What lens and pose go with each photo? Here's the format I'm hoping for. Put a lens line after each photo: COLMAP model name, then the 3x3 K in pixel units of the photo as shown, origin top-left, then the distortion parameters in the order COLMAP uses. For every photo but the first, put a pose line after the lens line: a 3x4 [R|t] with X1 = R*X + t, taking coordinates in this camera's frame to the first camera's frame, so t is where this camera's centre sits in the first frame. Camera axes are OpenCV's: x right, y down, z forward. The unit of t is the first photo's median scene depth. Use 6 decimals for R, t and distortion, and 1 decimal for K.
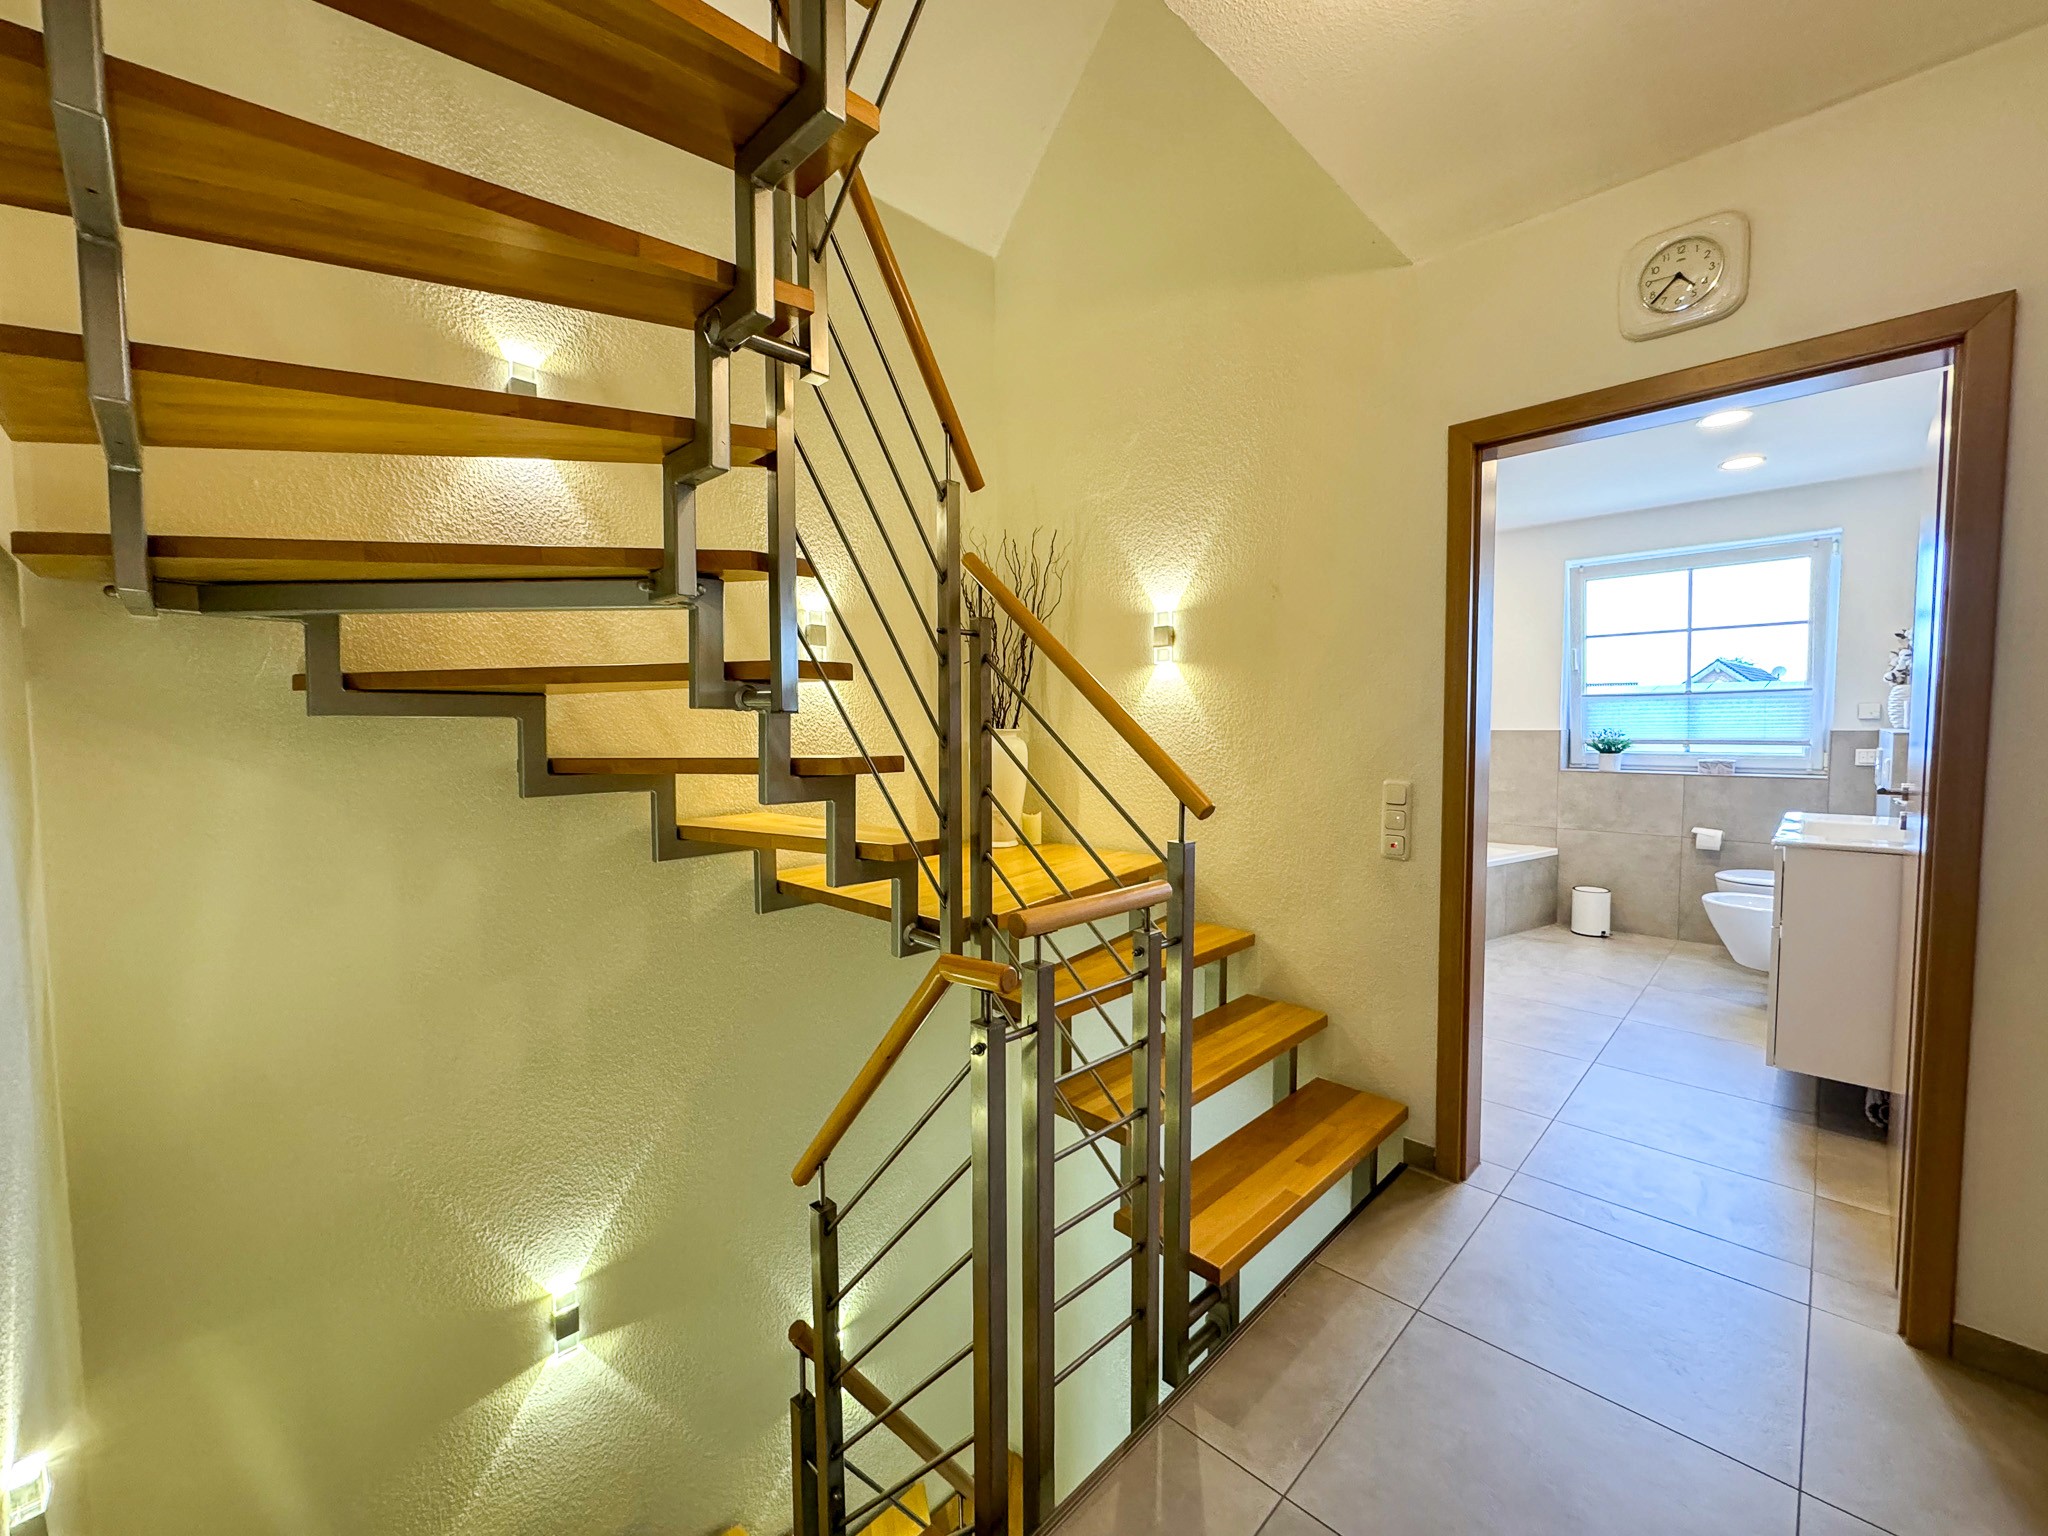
lens RADIAL K [[834.3, 0, 1016.0], [0, 834.3, 762.5], [0, 0, 1]] dist [-0.001870, -0.000140]
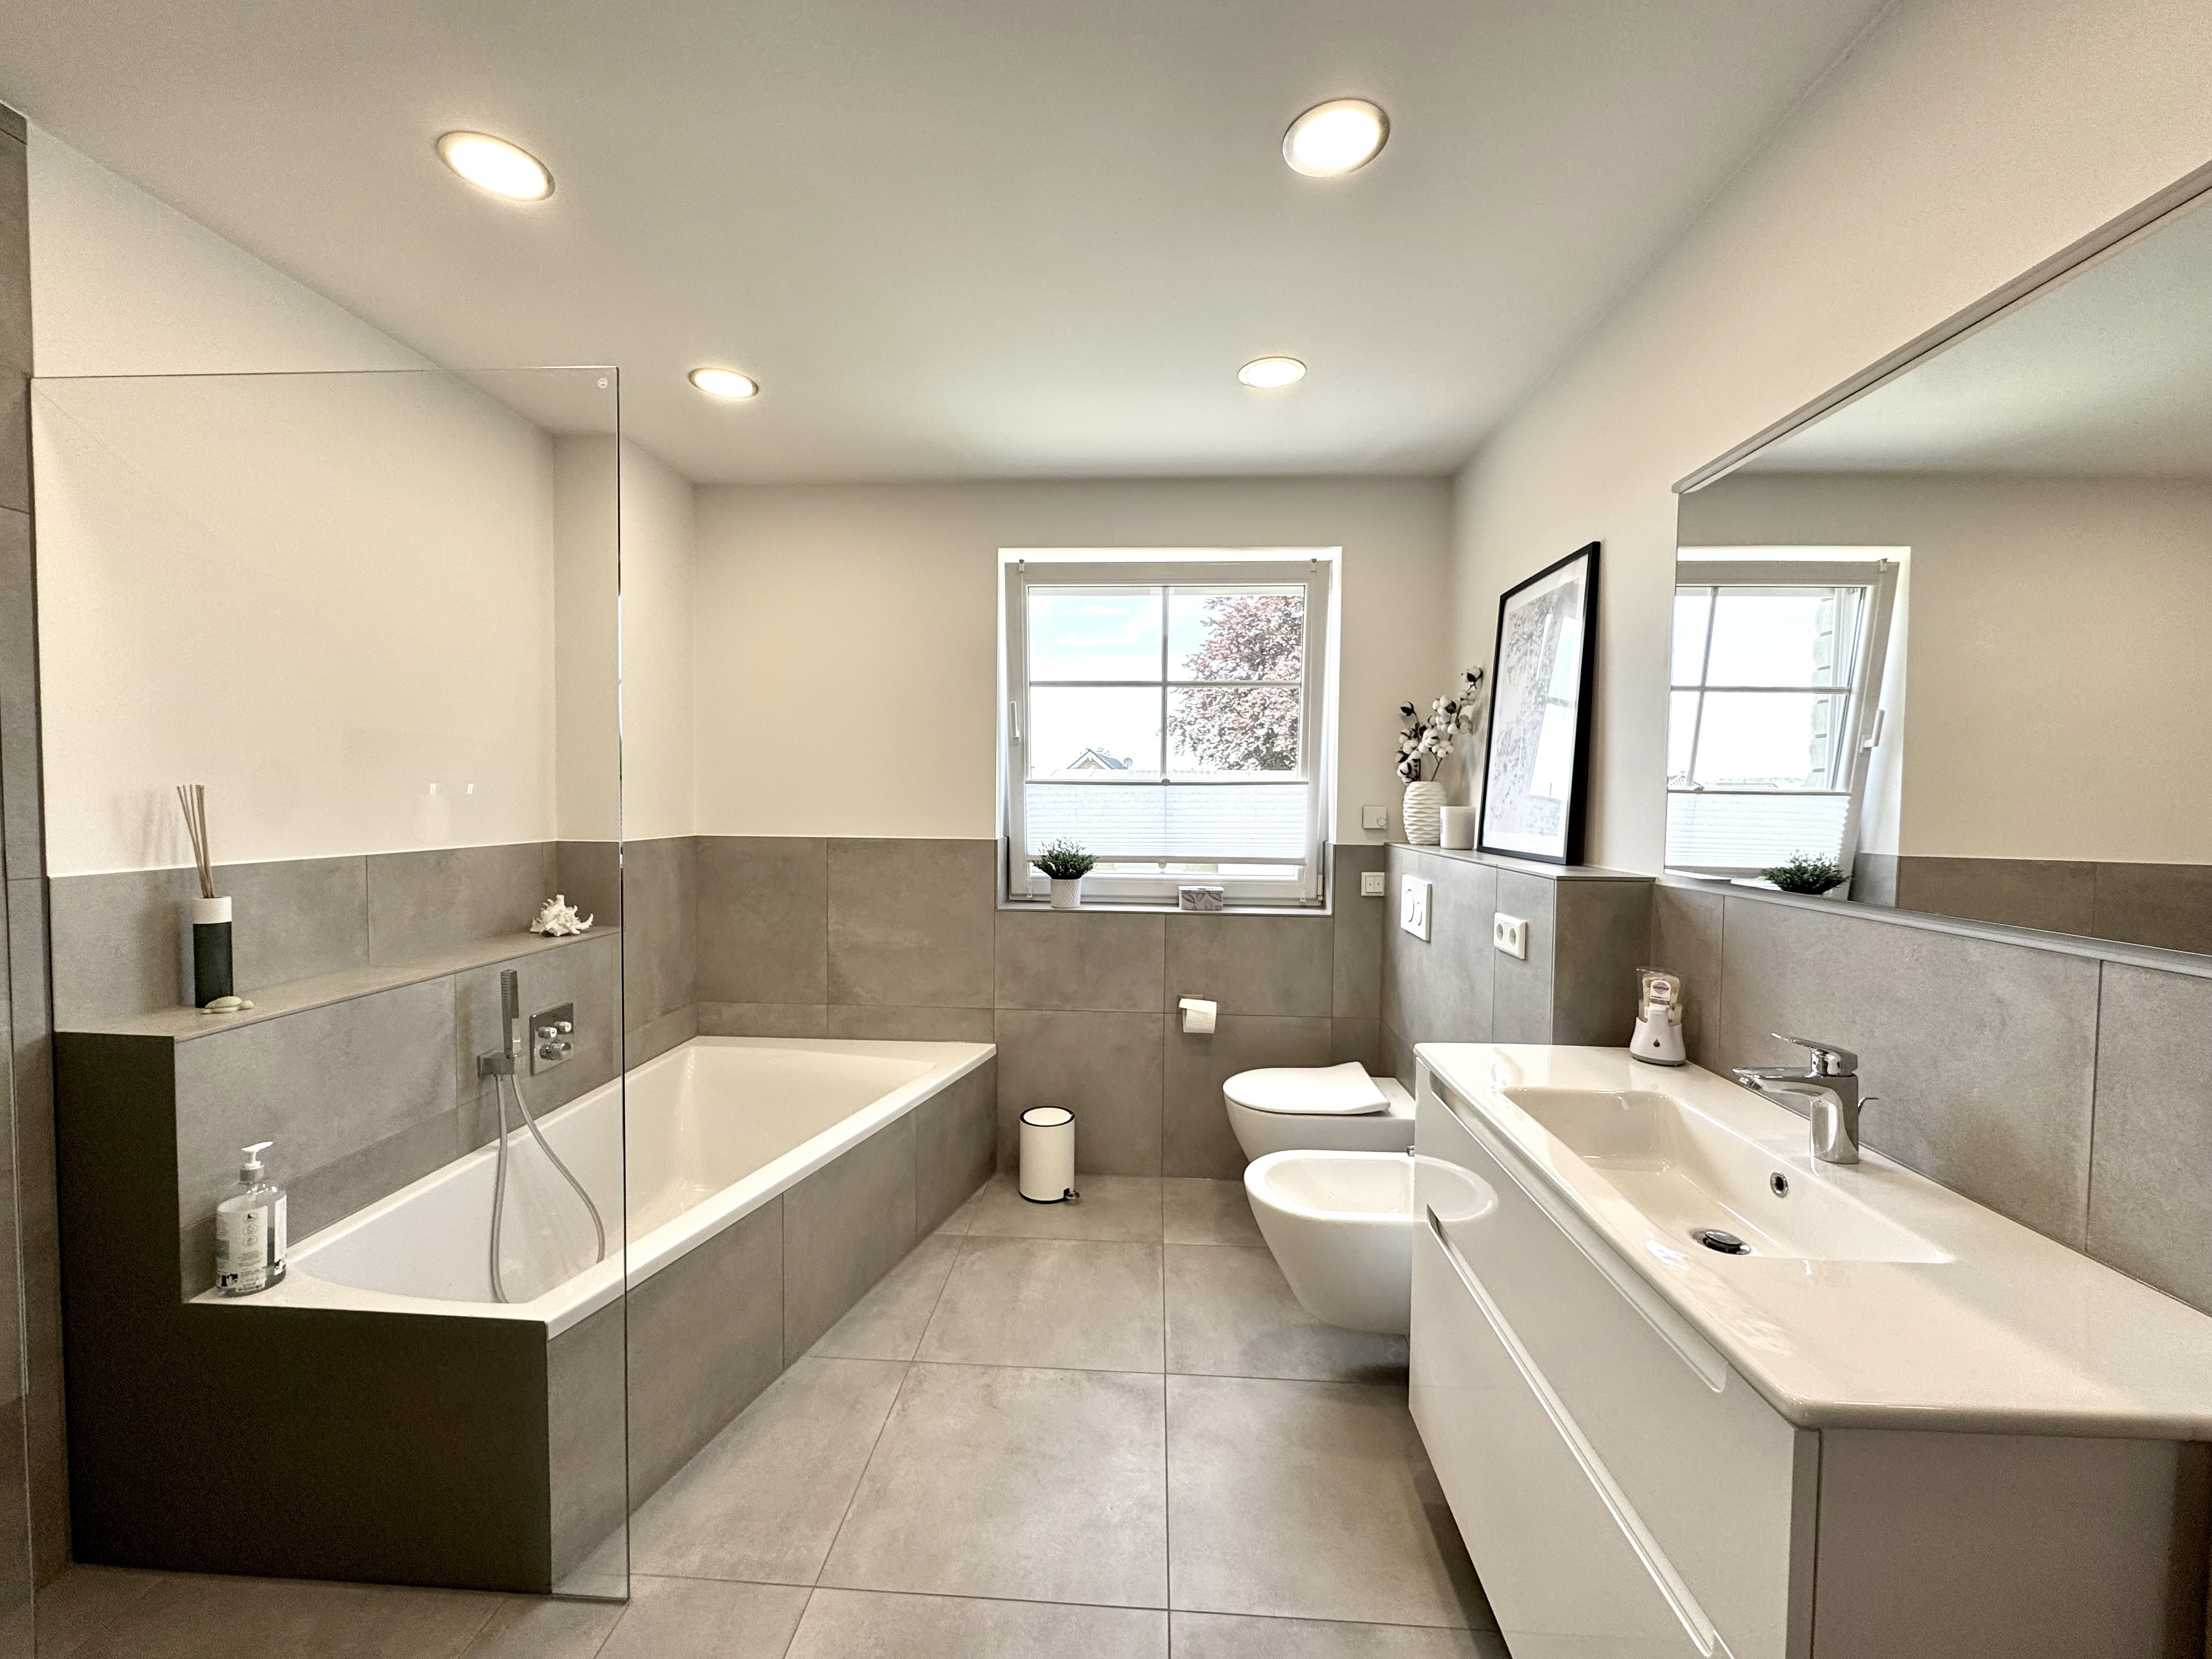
lens RADIAL K [[886.6, 0, 1106.0], [0, 886.6, 829.5], [0, 0, 1]] dist [-0.001166, 0.000451]
pose [[0.750406, -0.010159, 0.660899, 0.318560], [0.017432, 0.999838, -0.004424, -0.045012], [-0.660747, 0.014841, 0.750462, 0.512541]]
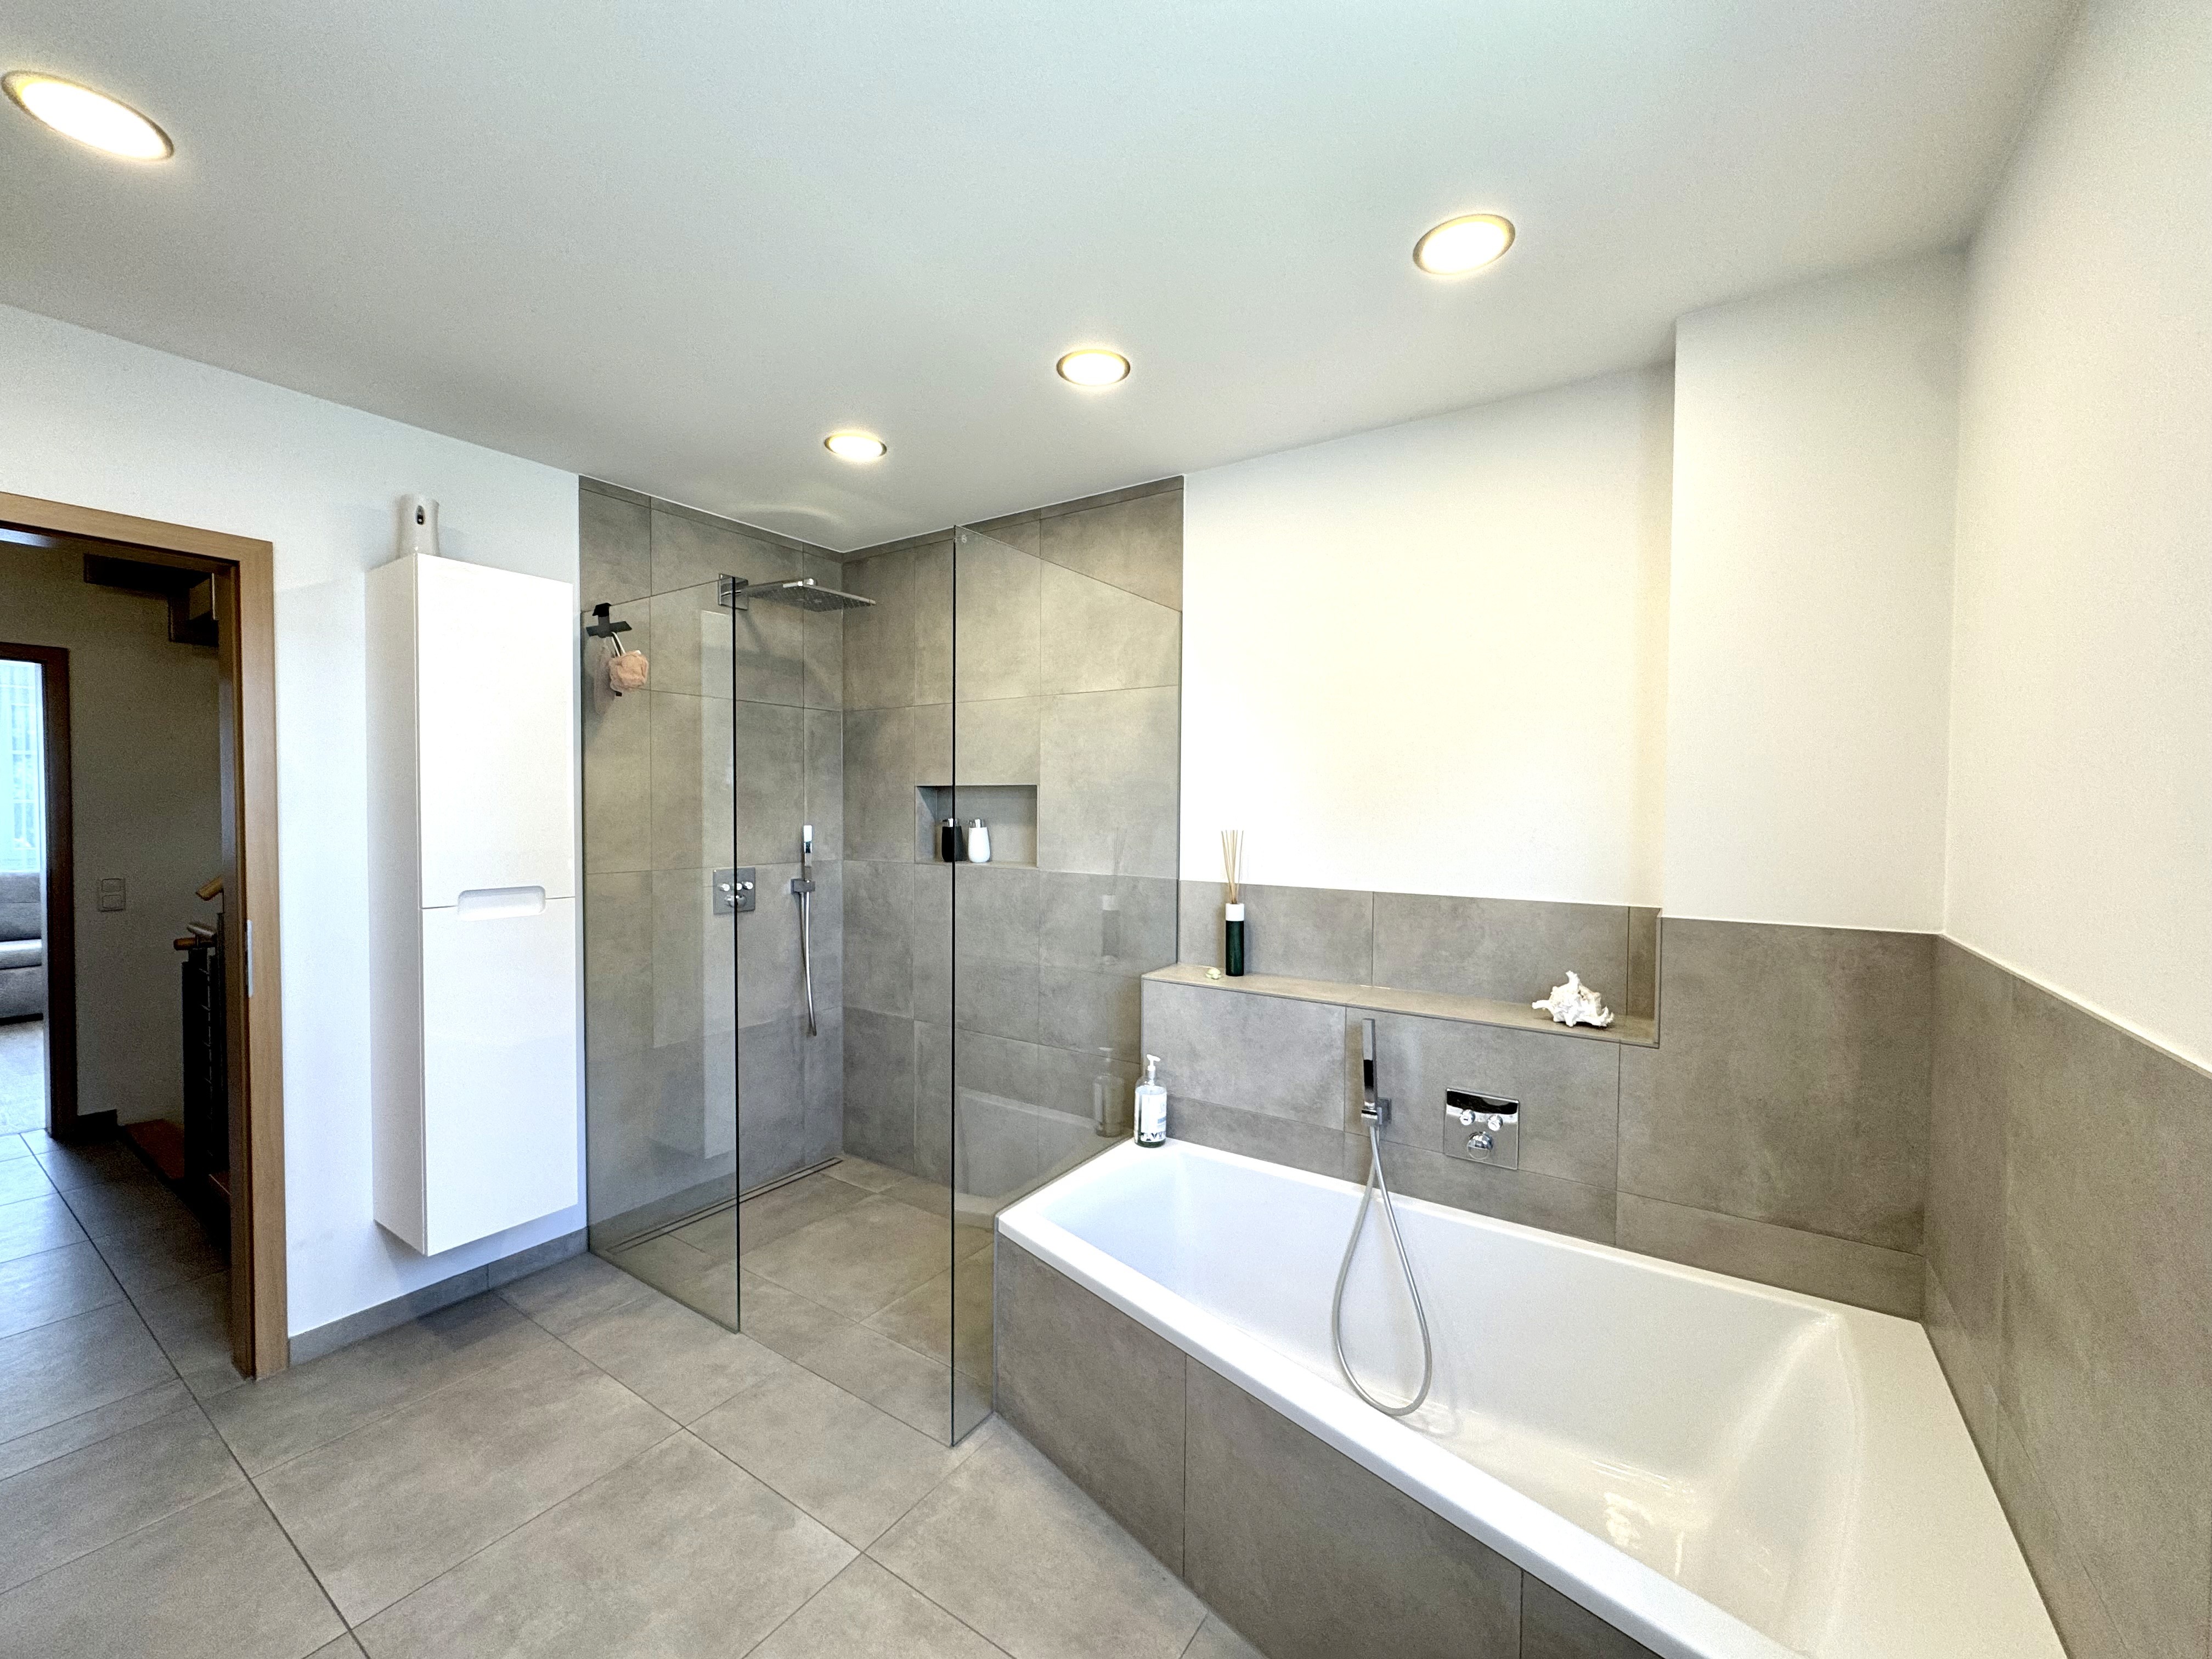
lens RADIAL K [[886.6, 0, 1106.0], [0, 886.6, 829.5], [0, 0, 1]] dist [-0.001166, 0.000451]
pose [[0.186130, 0.031998, -0.982004, 0.800084], [-0.057285, 0.998123, 0.021666, -0.078180], [0.980854, 0.052222, 0.187614, 0.835264]]
